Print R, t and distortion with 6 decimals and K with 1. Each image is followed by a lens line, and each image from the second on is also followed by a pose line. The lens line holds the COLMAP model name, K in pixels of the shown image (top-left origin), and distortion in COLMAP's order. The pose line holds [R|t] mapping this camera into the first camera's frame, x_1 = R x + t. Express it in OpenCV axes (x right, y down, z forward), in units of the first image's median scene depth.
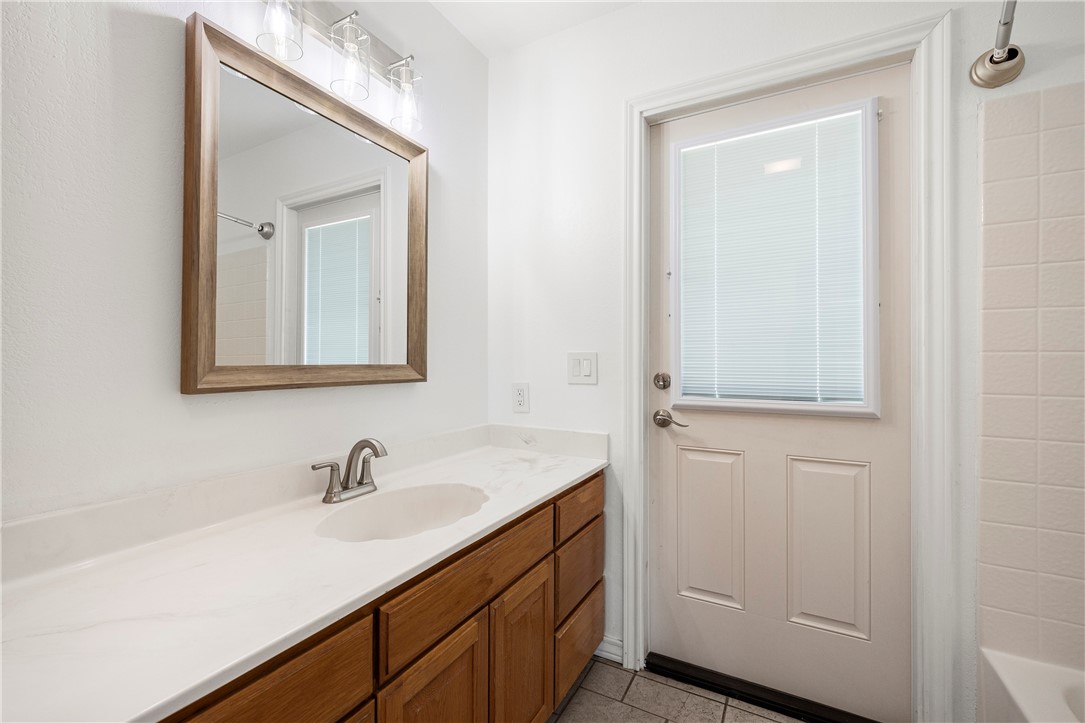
lens RADIAL K [[440.2, 0, 536.0], [0, 440.2, 359.2], [0, 0, 1]] dist [-0.002159, -0.000874]
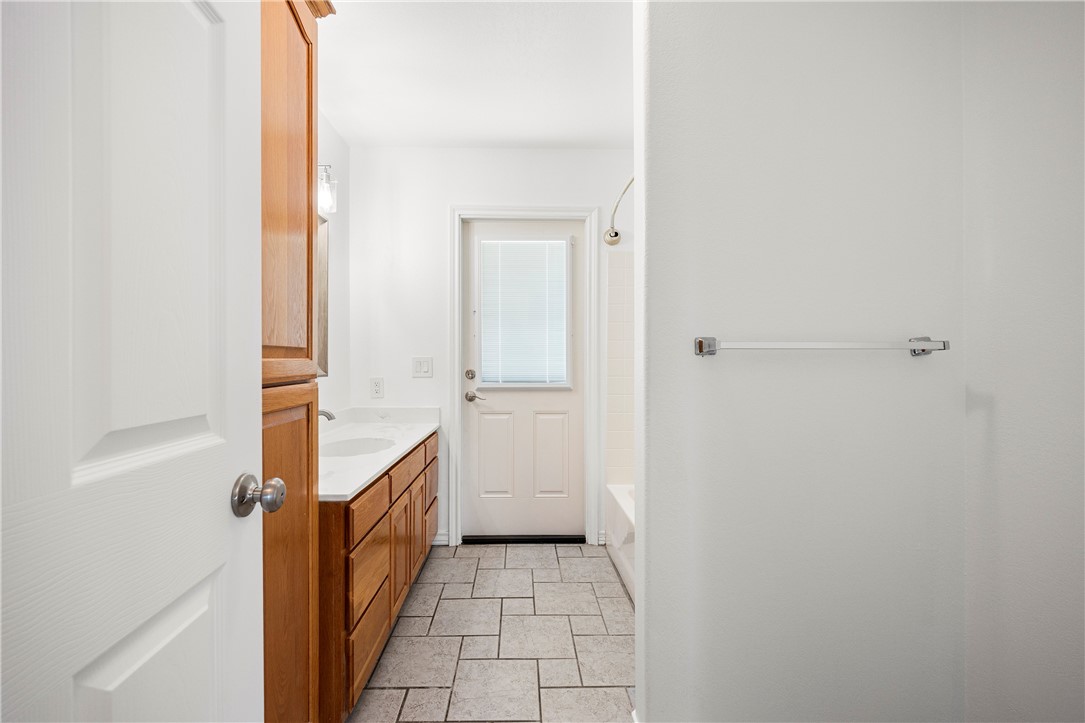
lens RADIAL K [[440.2, 0, 545.5], [0, 440.2, 363.5], [0, 0, 1]] dist [-0.002159, -0.000874]
pose [[0.834622, -0.002625, 0.550816, -0.415464], [-0.000964, 0.999980, 0.006227, -0.003179], [-0.550822, -0.005728, 0.834603, -0.589841]]
